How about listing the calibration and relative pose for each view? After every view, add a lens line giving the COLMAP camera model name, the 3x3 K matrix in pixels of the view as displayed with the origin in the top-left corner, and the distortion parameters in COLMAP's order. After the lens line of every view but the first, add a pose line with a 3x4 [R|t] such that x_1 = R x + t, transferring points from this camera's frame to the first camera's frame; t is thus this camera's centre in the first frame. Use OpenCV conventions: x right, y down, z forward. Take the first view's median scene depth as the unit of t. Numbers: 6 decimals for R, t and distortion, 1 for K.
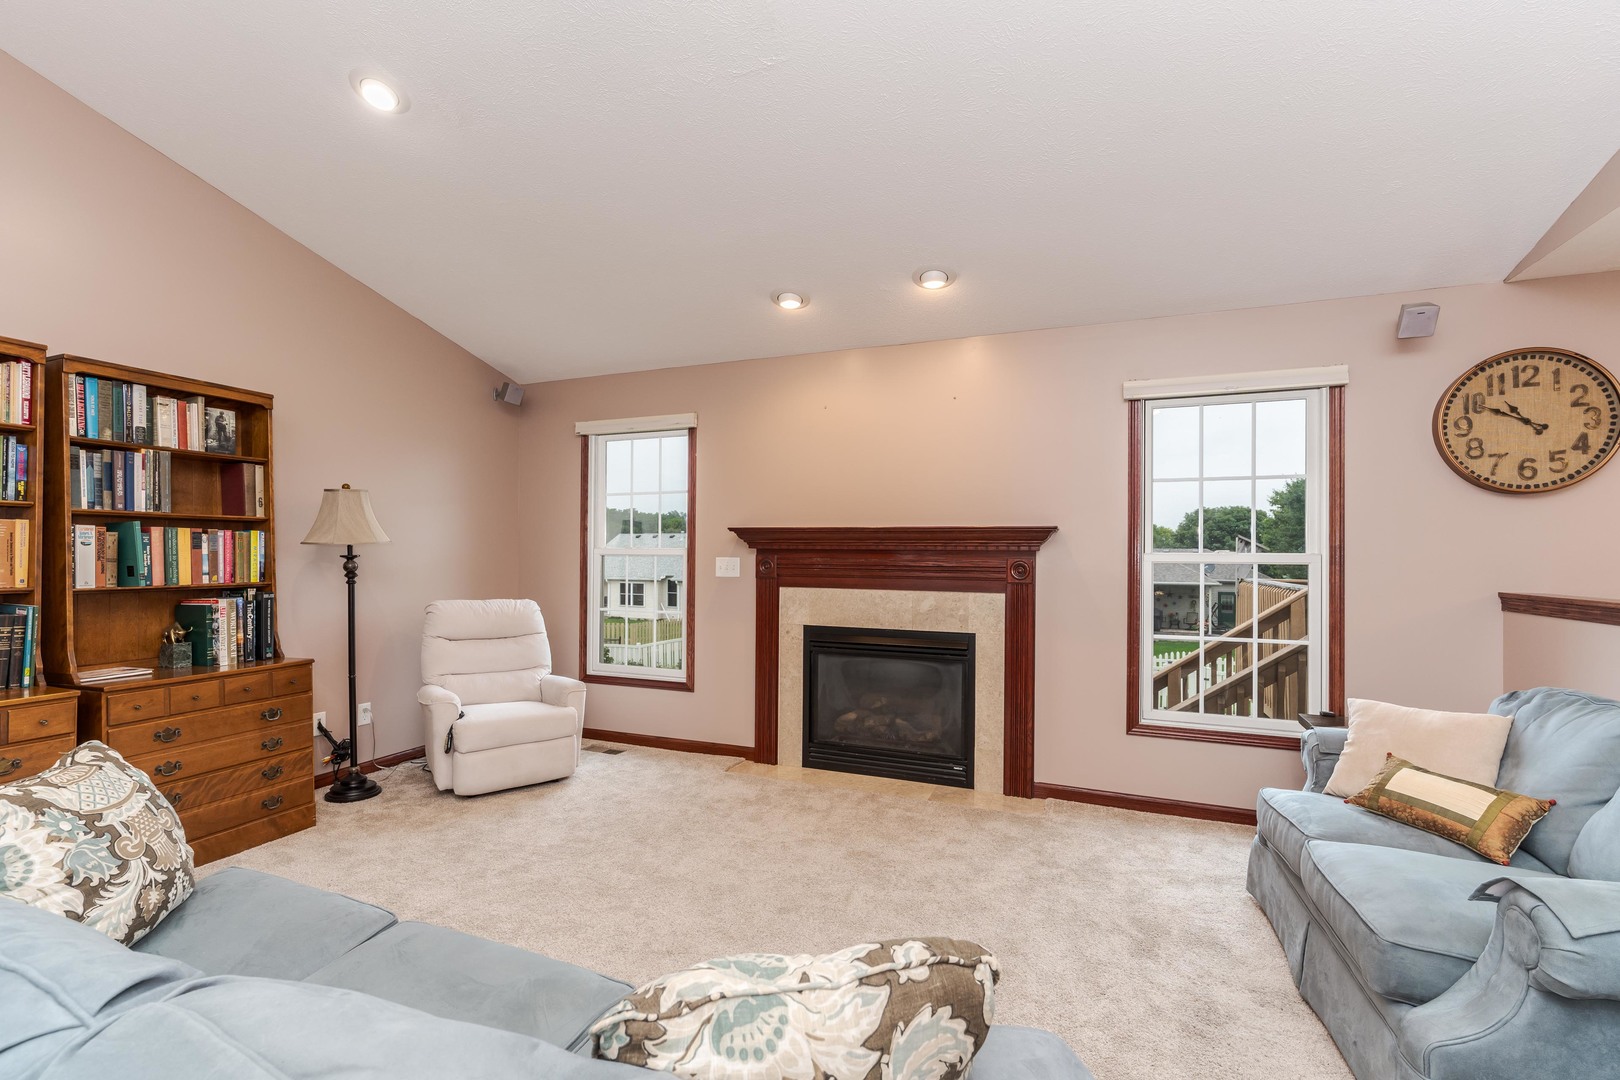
lens RADIAL K [[738.4, 0, 772.0], [0, 738.4, 555.3], [0, 0, 1]] dist [-0.004159, 0.002637]
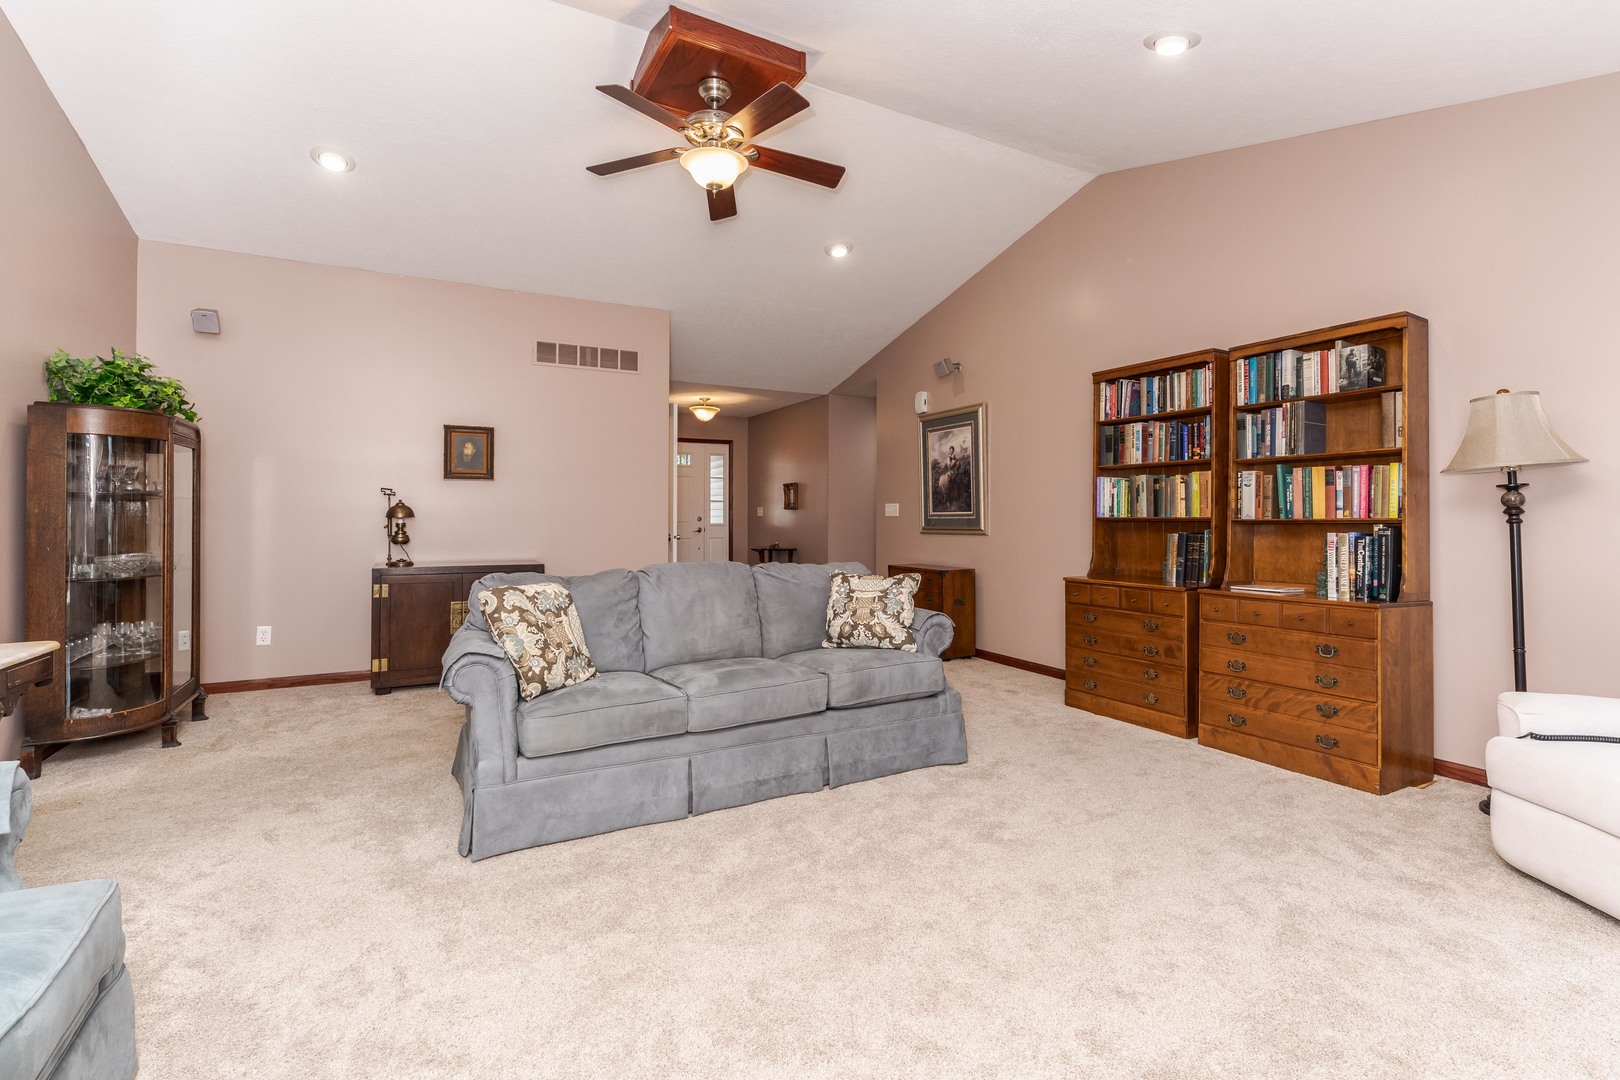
lens RADIAL K [[738.4, 0, 818.0], [0, 738.4, 506.4], [0, 0, 1]] dist [-0.004159, 0.002637]
pose [[-0.605128, -0.024671, -0.795746, 0.518684], [-0.008471, 0.999663, -0.024551, 0.055012], [0.796083, -0.008116, -0.605133, 1.069834]]
